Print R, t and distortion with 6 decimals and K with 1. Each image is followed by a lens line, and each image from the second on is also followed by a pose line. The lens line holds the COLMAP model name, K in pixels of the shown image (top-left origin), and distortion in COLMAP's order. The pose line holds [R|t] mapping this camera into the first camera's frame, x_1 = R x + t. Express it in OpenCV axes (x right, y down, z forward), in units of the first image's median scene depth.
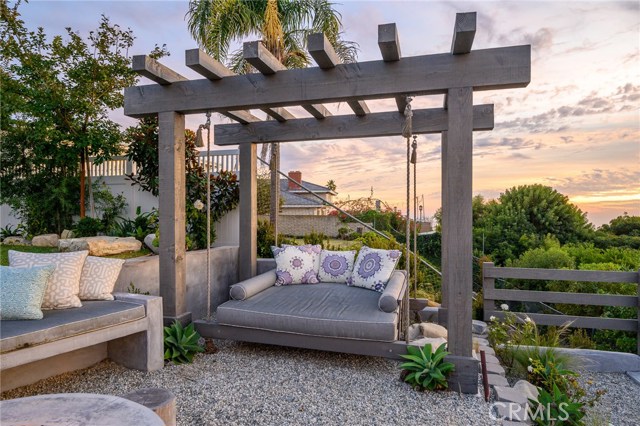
lens RADIAL K [[421.9, 0, 319.2], [0, 421.9, 225.3], [0, 0, 1]] dist [0.005047, 0.001727]
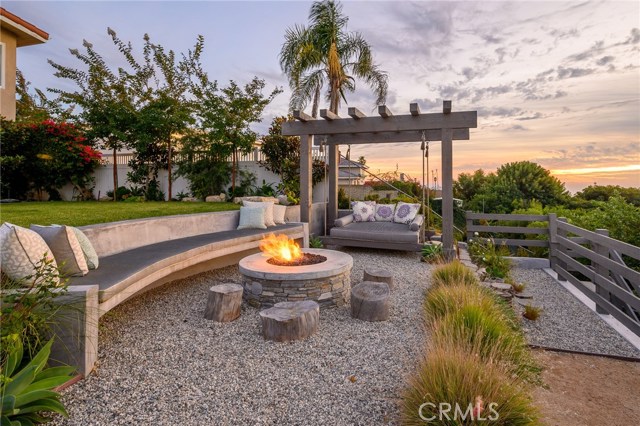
lens RADIAL K [[347.7, 0, 337.8], [0, 347.7, 182.3], [0, 0, 1]] dist [0.001920, -0.013485]
pose [[0.999194, -0.000271, -0.040151, -0.076249], [-0.000981, 0.999514, -0.031174, 0.009390], [0.040140, 0.031188, 0.998707, -0.386595]]
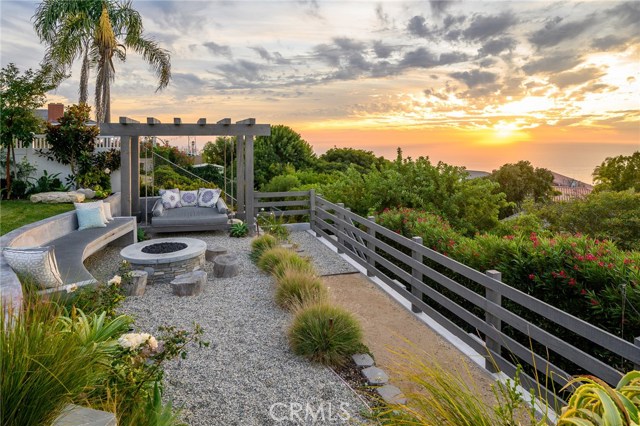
lens RADIAL K [[415.9, 0, 320.2], [0, 415.9, 137.7], [0, 0, 1]] dist [0.002844, 0.000393]
pose [[0.845176, -0.000950, 0.534488, -0.380745], [0.016263, 0.999581, -0.023940, -0.107014], [-0.534241, 0.028926, 0.844837, -0.823229]]
